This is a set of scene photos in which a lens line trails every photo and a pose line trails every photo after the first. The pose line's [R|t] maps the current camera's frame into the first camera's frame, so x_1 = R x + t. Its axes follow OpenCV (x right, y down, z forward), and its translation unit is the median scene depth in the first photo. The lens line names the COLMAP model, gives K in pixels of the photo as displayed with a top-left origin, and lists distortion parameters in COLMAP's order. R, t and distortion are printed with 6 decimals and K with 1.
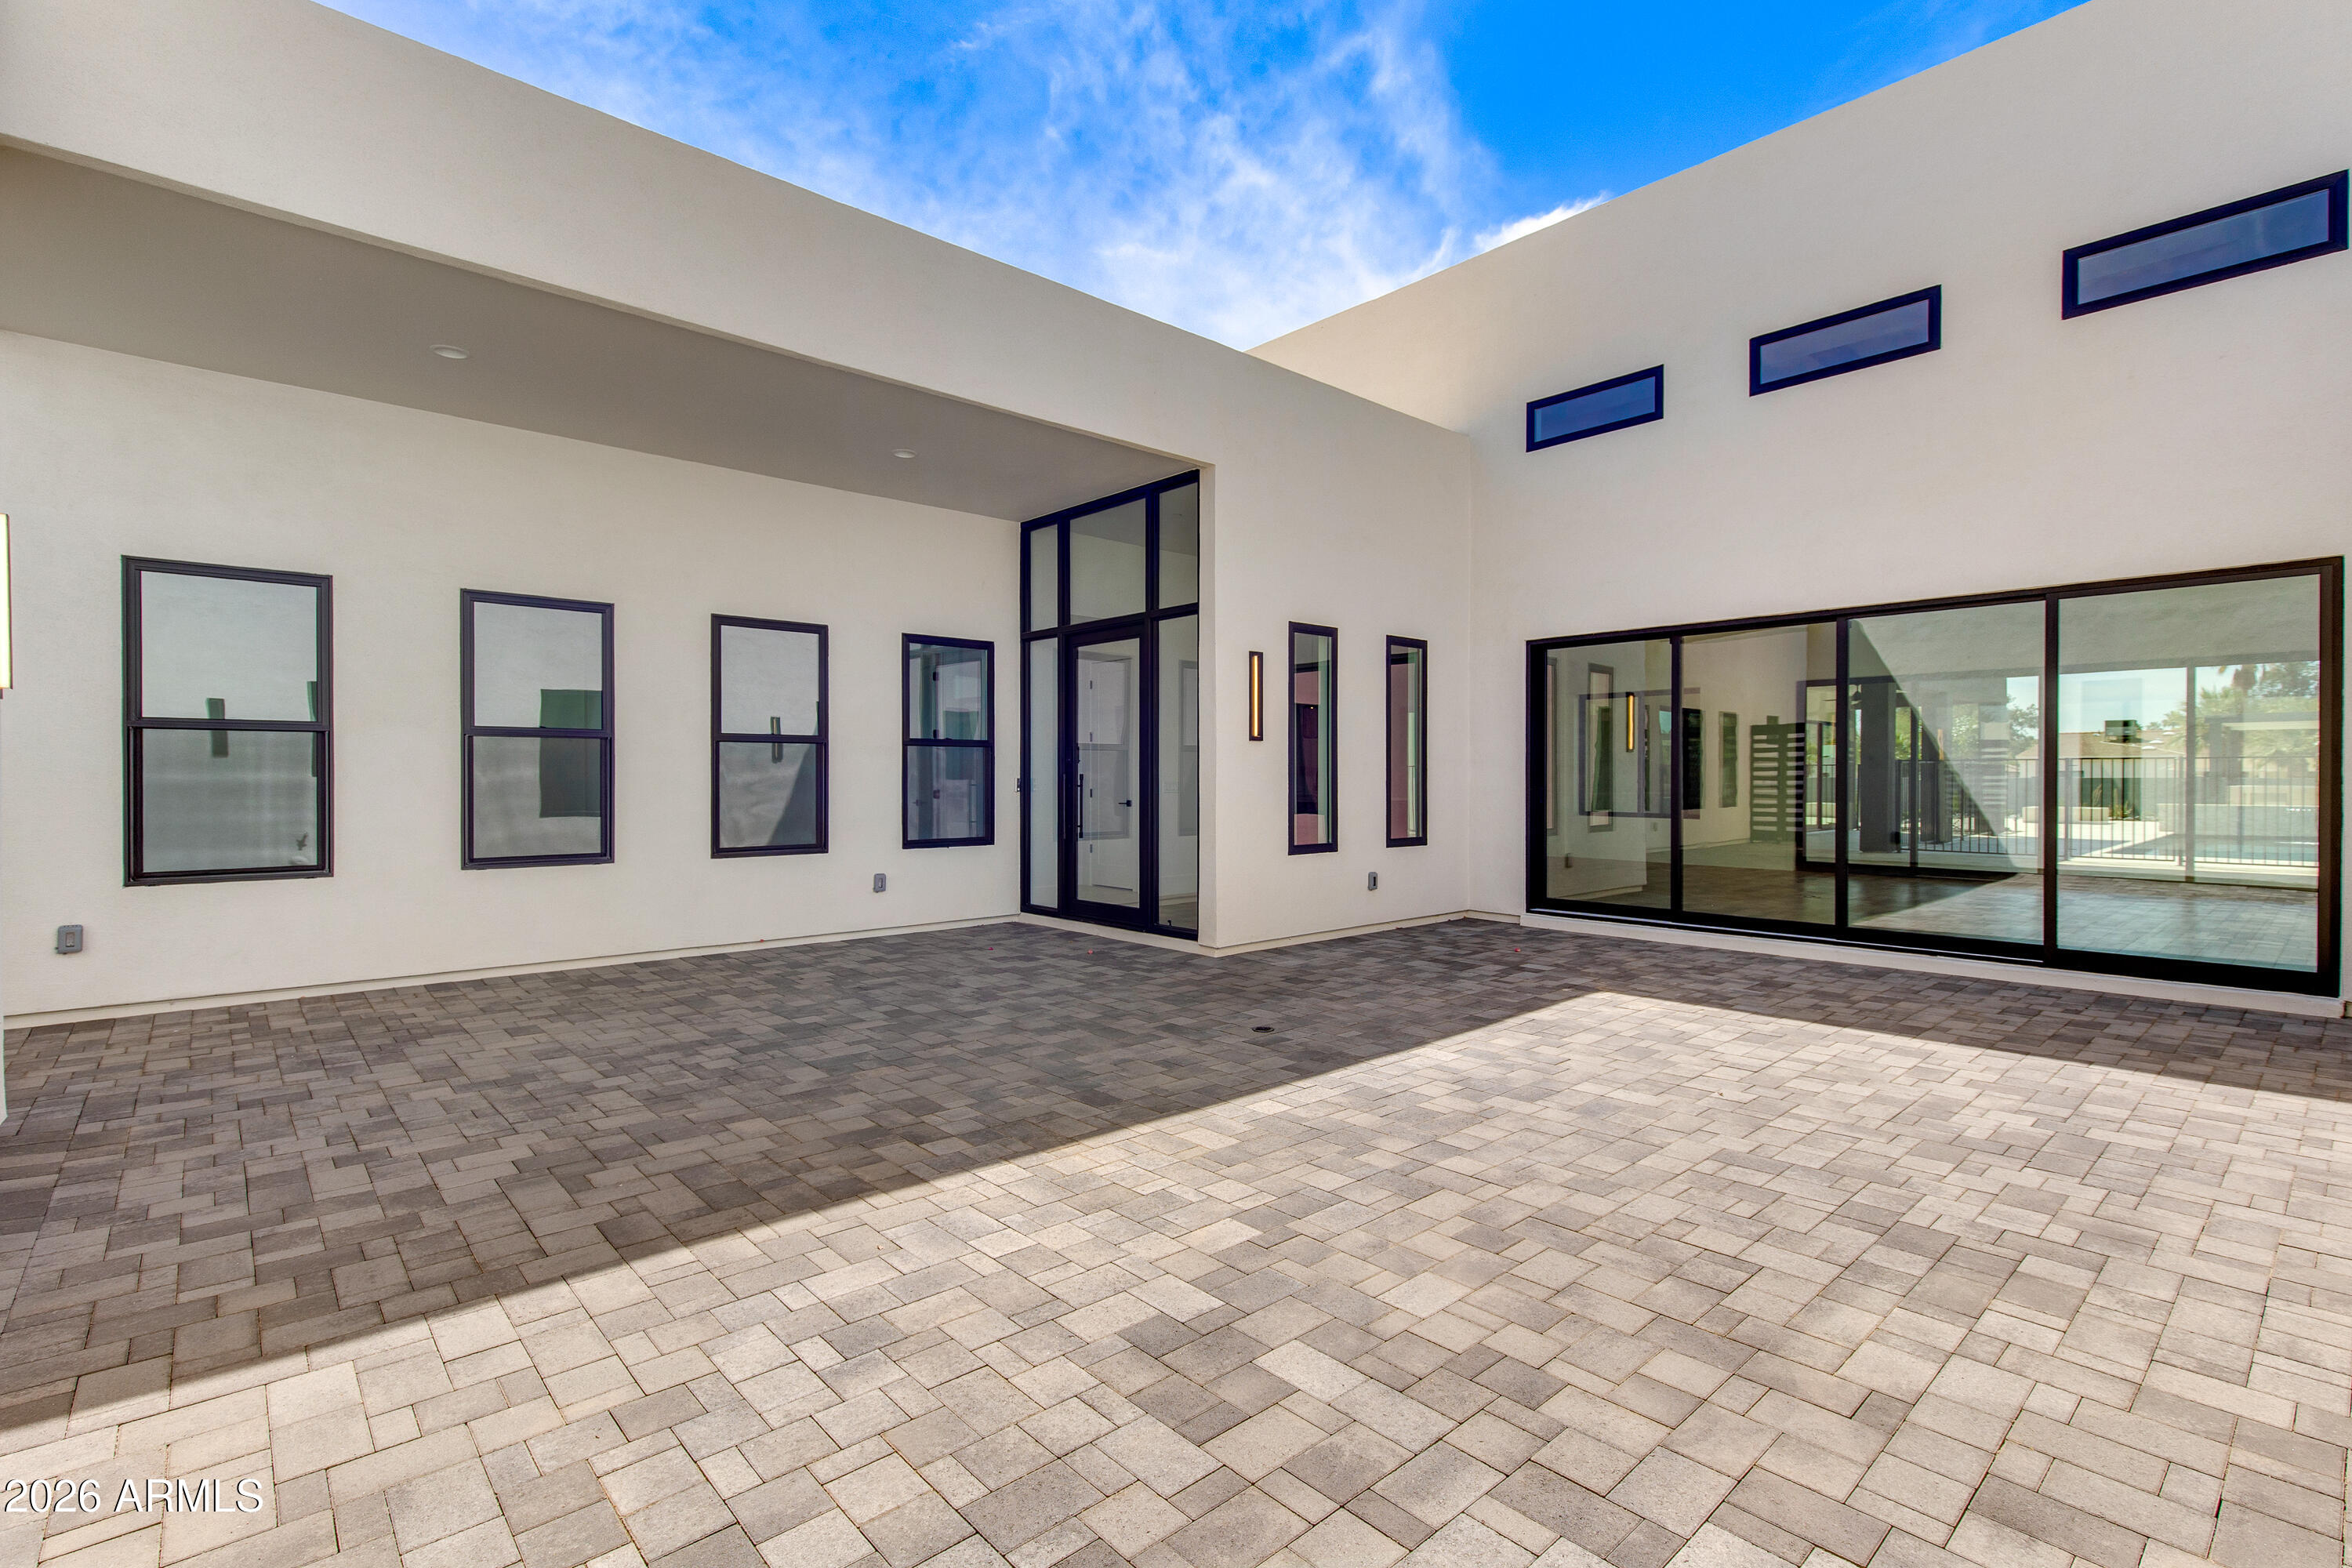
lens RADIAL K [[1092.7, 0, 1179.2], [0, 1092.7, 781.2], [0, 0, 1]] dist [0.010081, -0.000199]
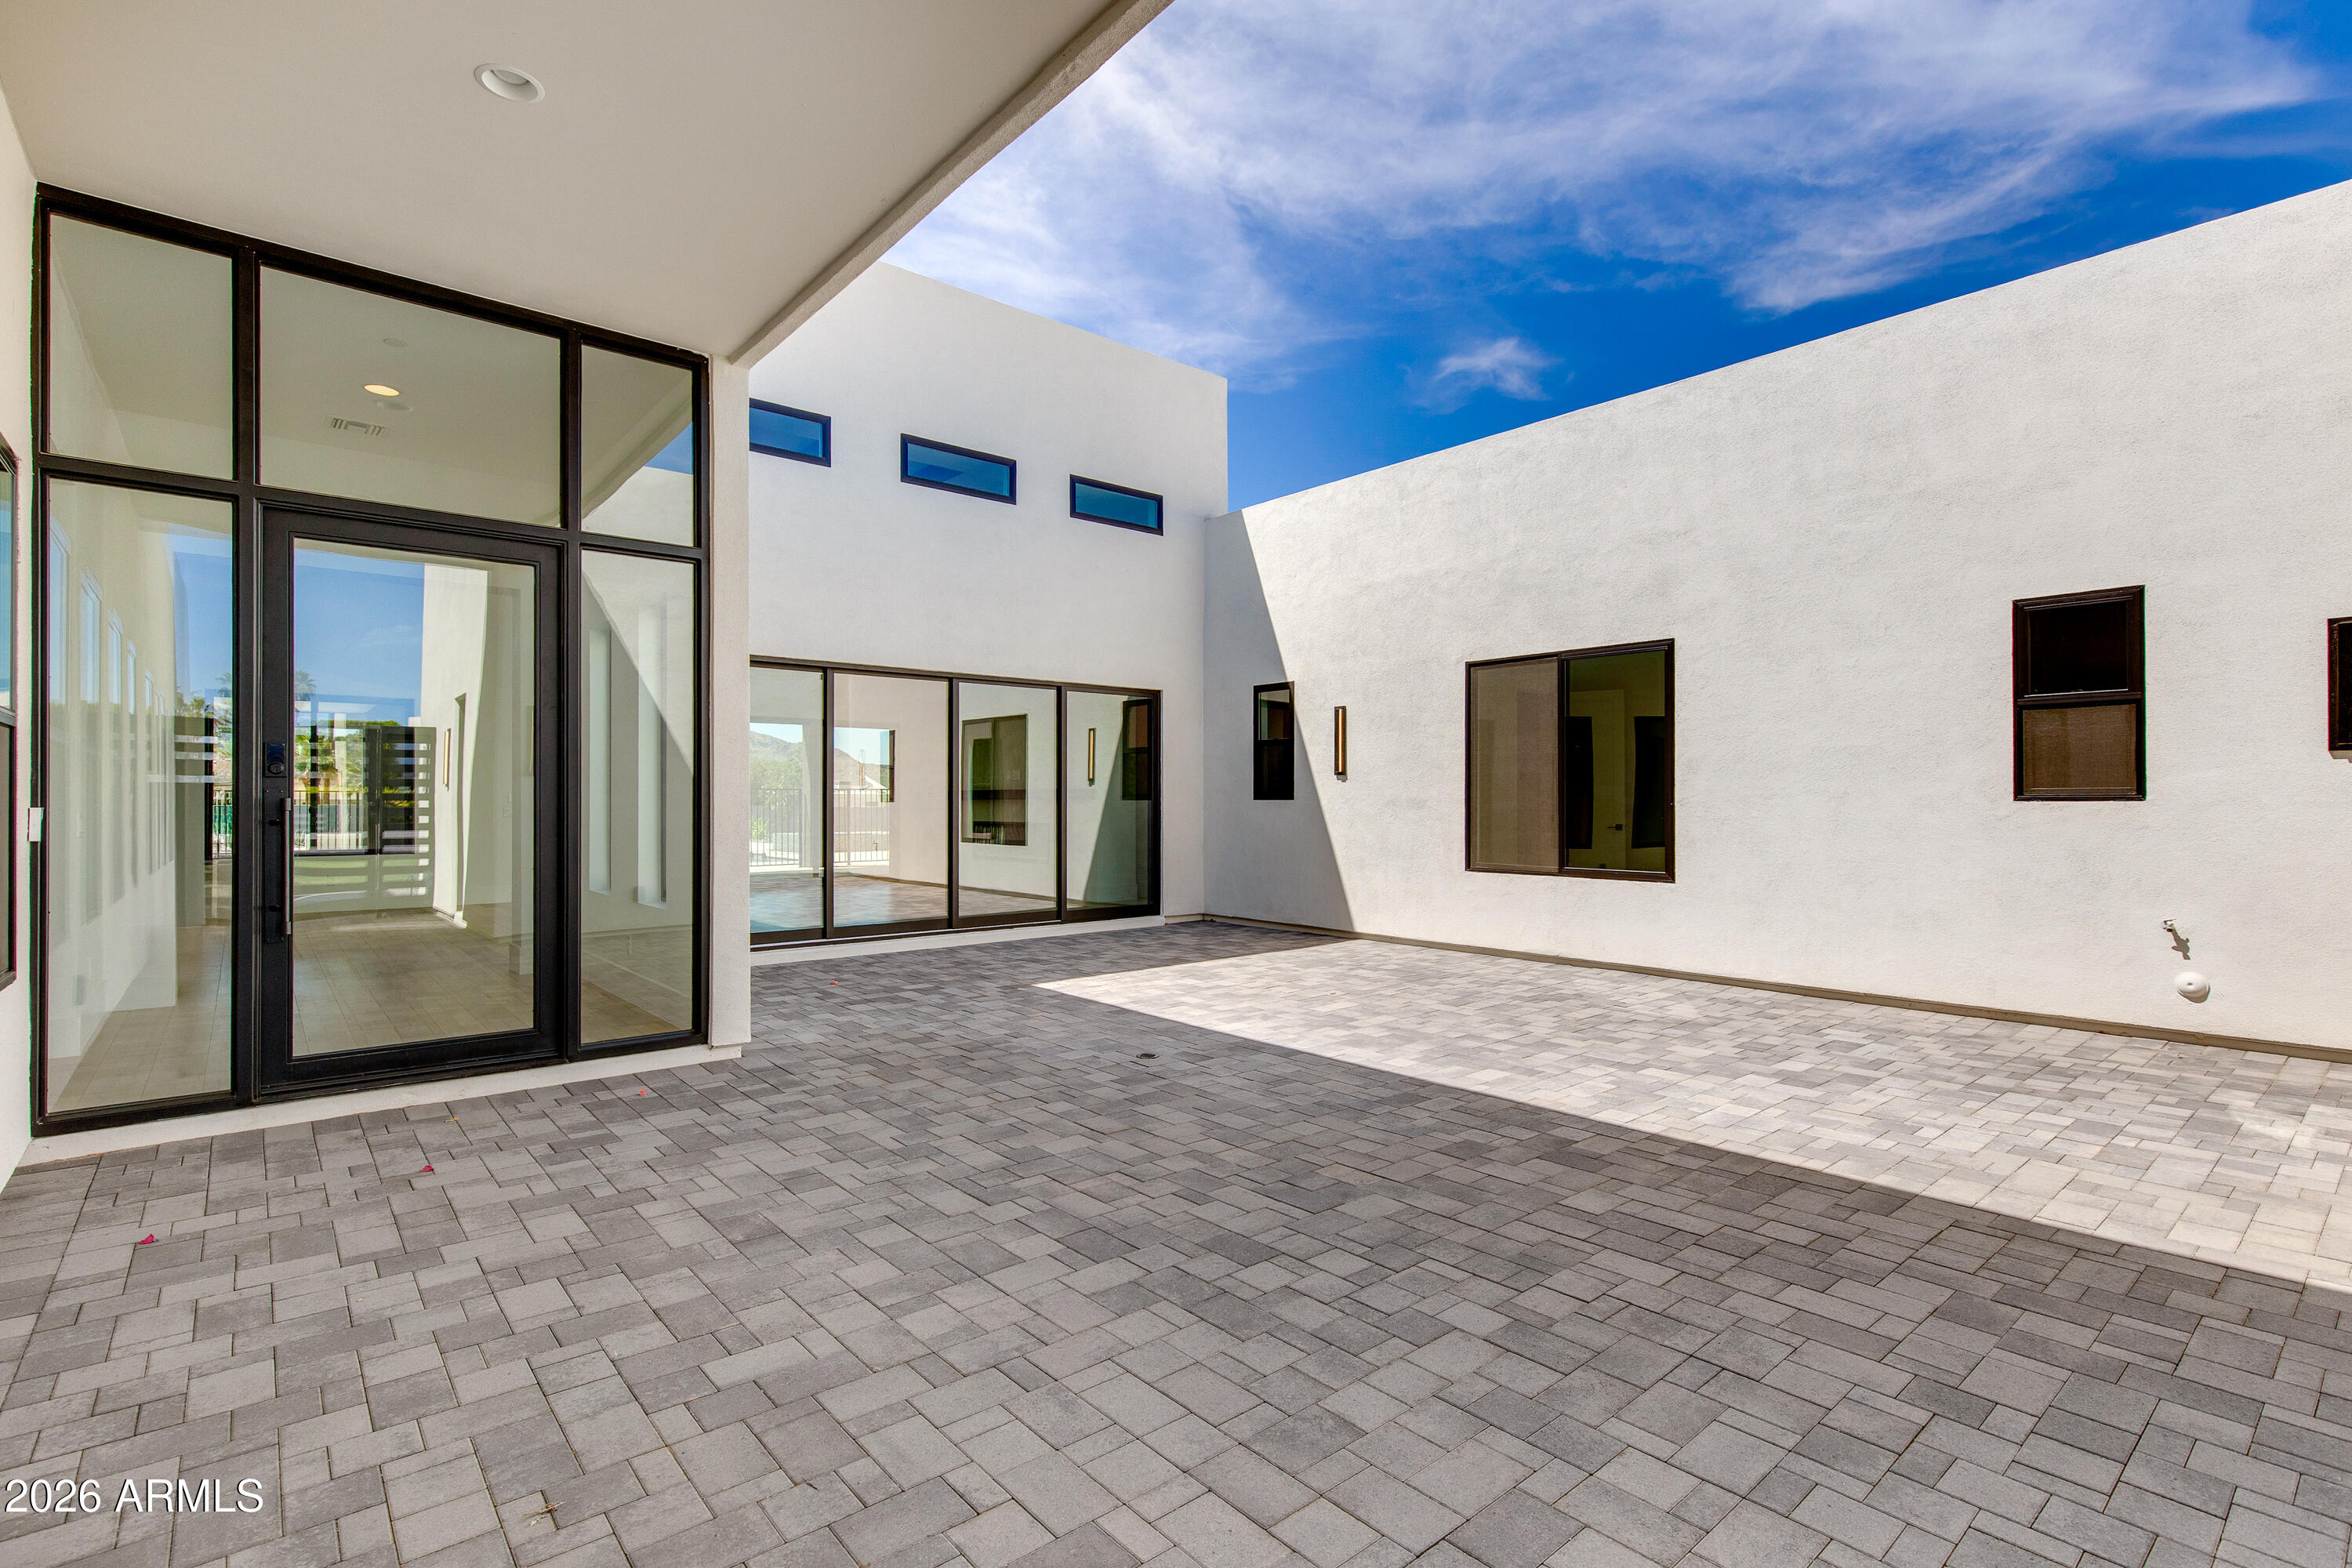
lens RADIAL K [[1092.7, 0, 1179.6], [0, 1092.7, 790.8], [0, 0, 1]] dist [0.010081, -0.000199]
pose [[0.011976, 0.011214, 0.999865, -1.365201], [0.003110, 0.999932, -0.011252, -0.006930], [-0.999923, 0.003244, 0.011940, 1.408809]]
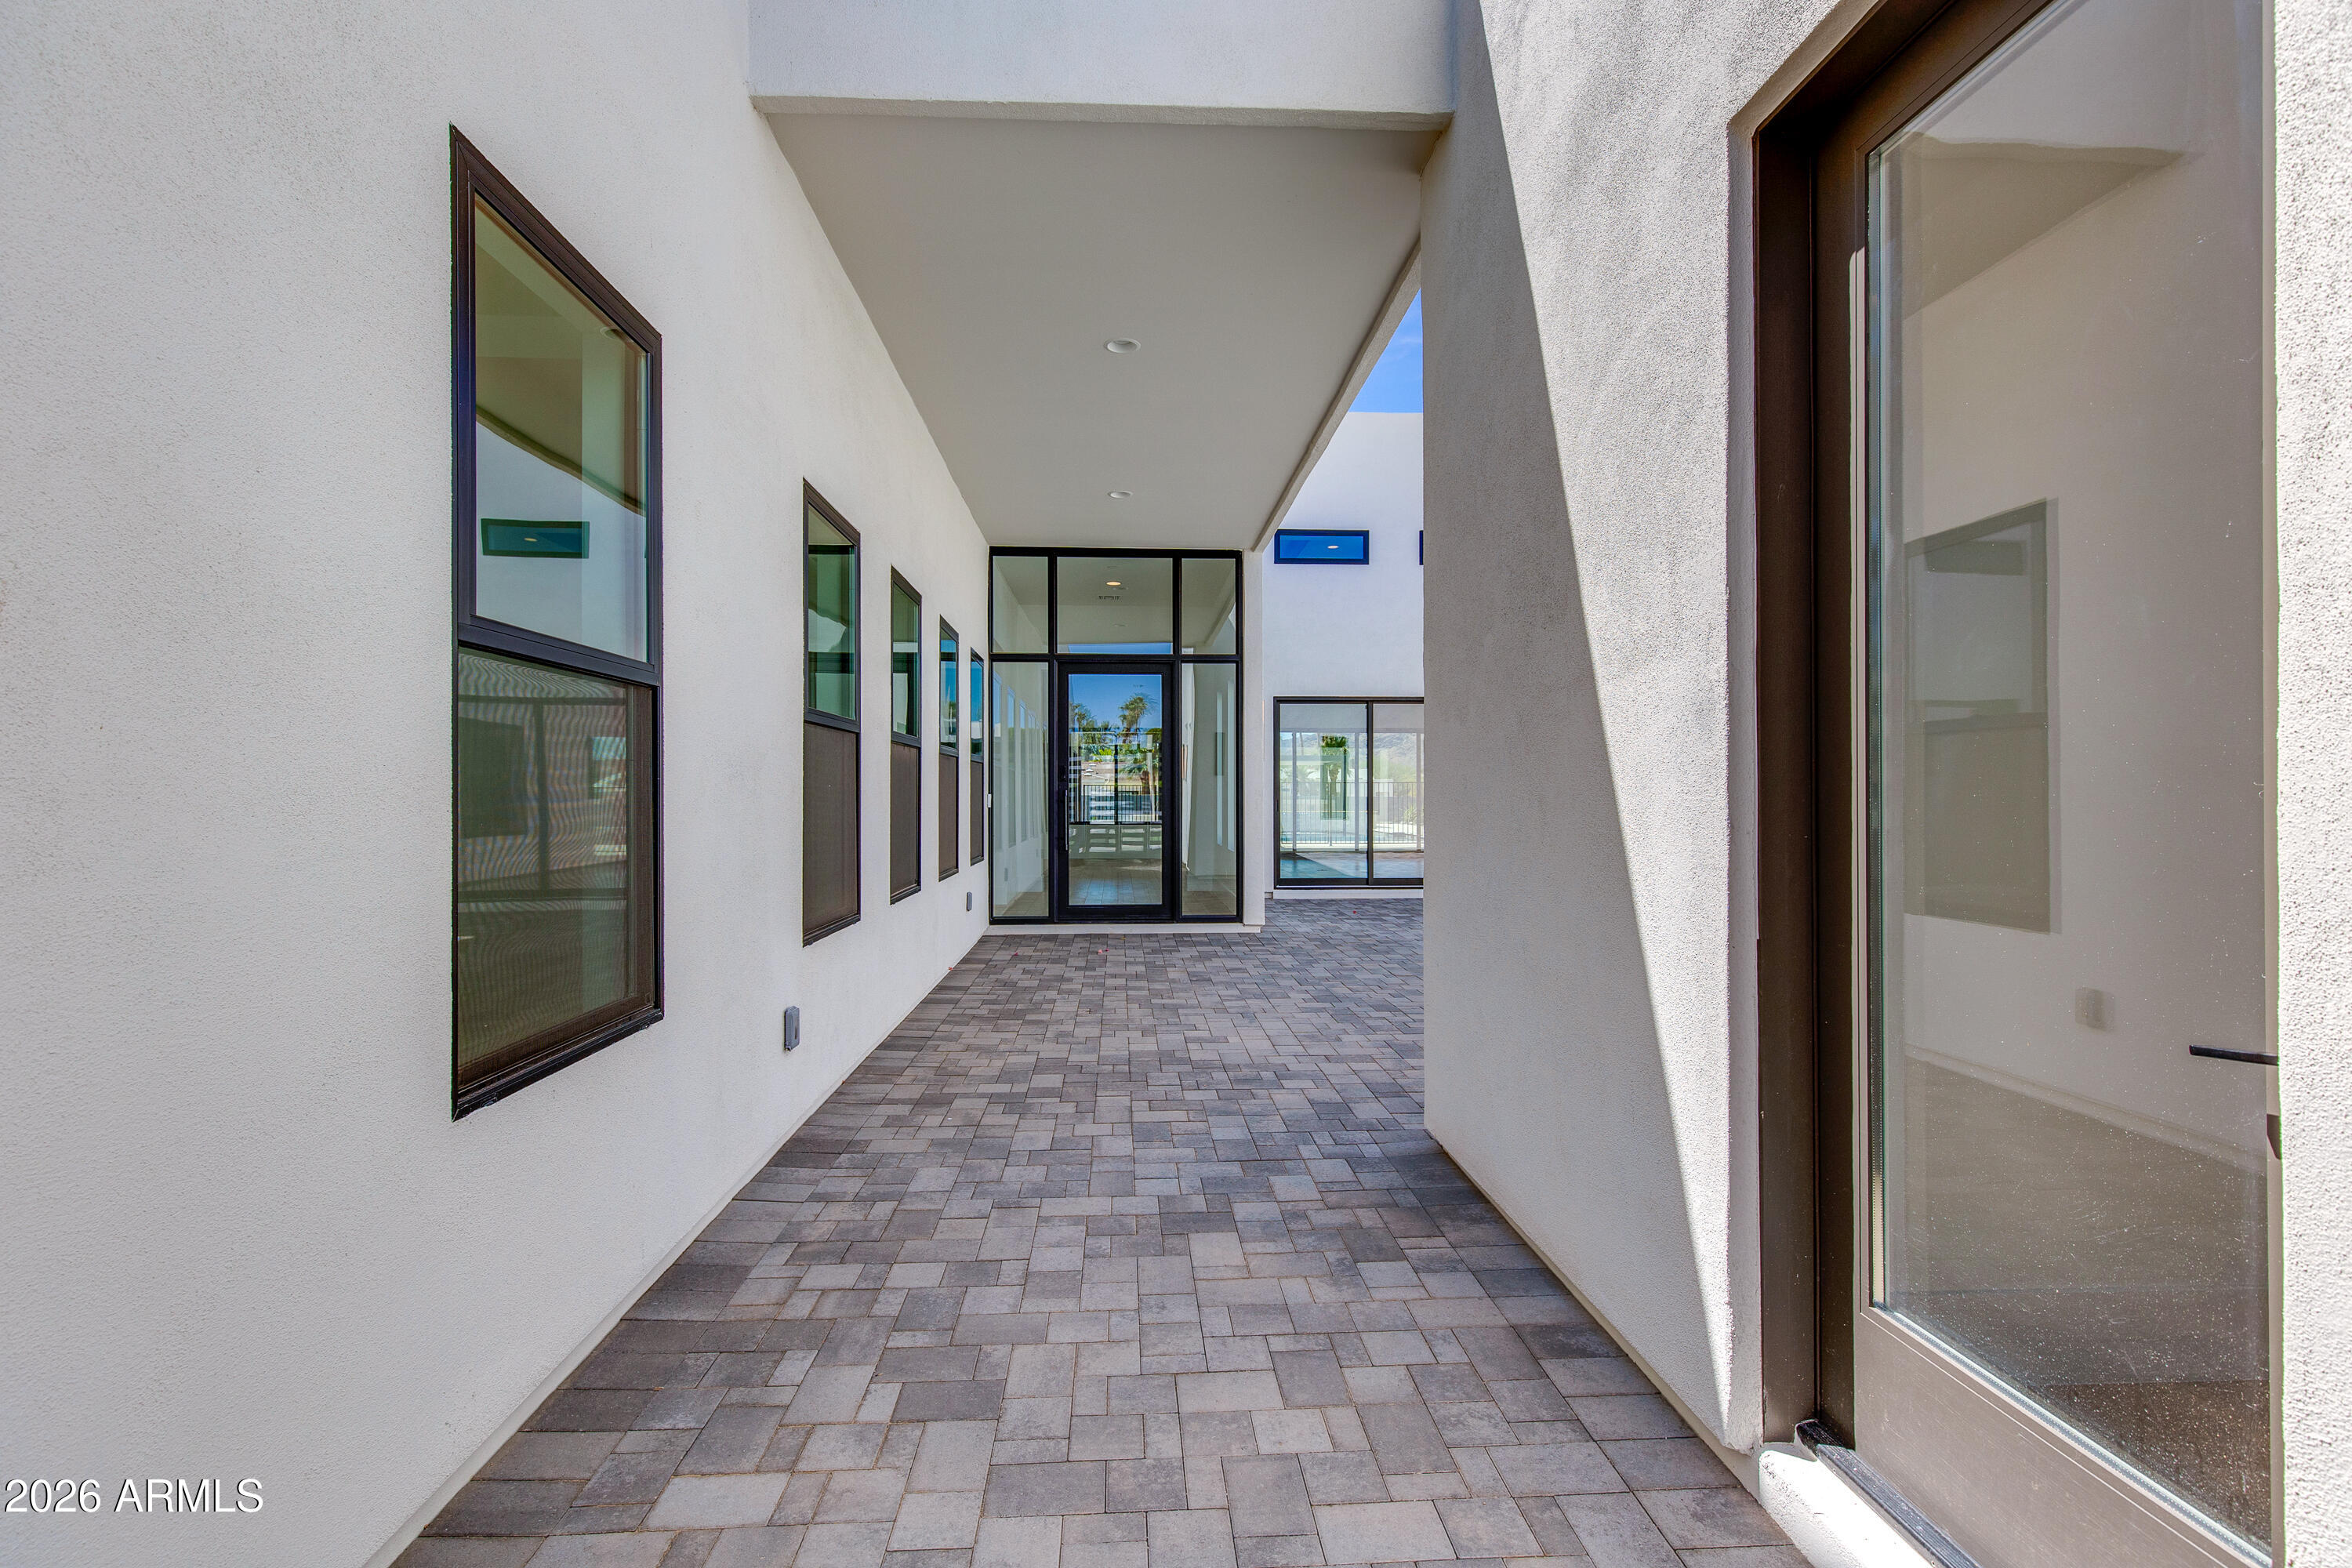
lens RADIAL K [[1092.7, 0, 1182.2], [0, 1092.7, 789.5], [0, 0, 1]] dist [0.010081, -0.000199]
pose [[0.615710, 0.005702, 0.787952, -2.088955], [0.000902, 0.999968, -0.007941, 0.003481], [-0.787972, 0.005600, 0.615685, 0.555582]]
